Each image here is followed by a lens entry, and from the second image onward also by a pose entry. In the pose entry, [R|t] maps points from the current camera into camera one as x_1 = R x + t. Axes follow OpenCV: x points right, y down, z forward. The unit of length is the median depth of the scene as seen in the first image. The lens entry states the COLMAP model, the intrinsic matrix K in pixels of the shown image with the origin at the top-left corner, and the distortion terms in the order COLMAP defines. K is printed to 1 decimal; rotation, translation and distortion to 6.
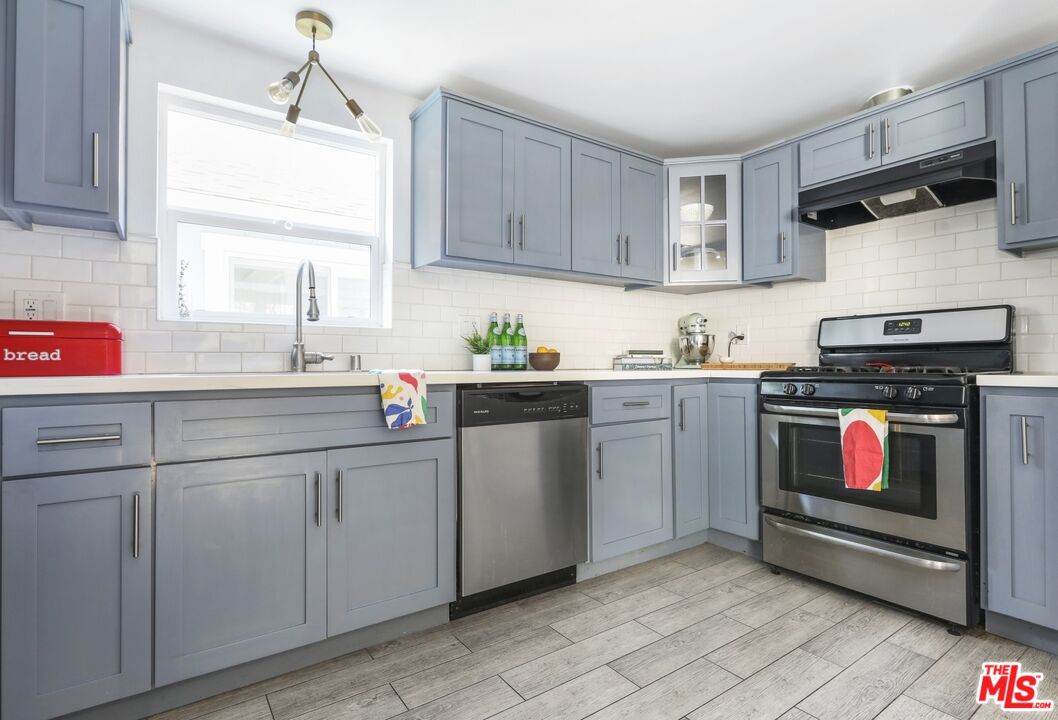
lens RADIAL K [[531.3, 0, 529.6], [0, 531.3, 355.6], [0, 0, 1]] dist [-0.000851, 0.000019]
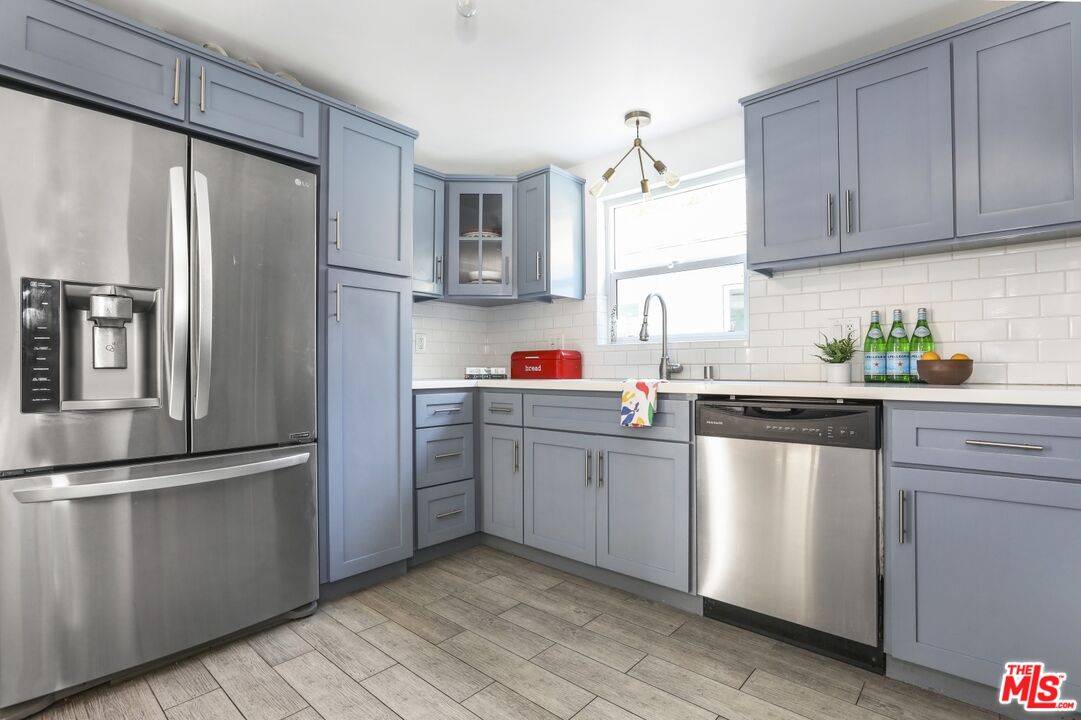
lens RADIAL K [[540.5, 0, 542.1], [0, 540.5, 363.0], [0, 0, 1]] dist [-0.001440, 0.000403]
pose [[0.220409, -0.007295, -0.975380, 0.864024], [0.016924, 0.999850, -0.003653, -0.010227], [0.975261, -0.015702, 0.220500, 0.464038]]
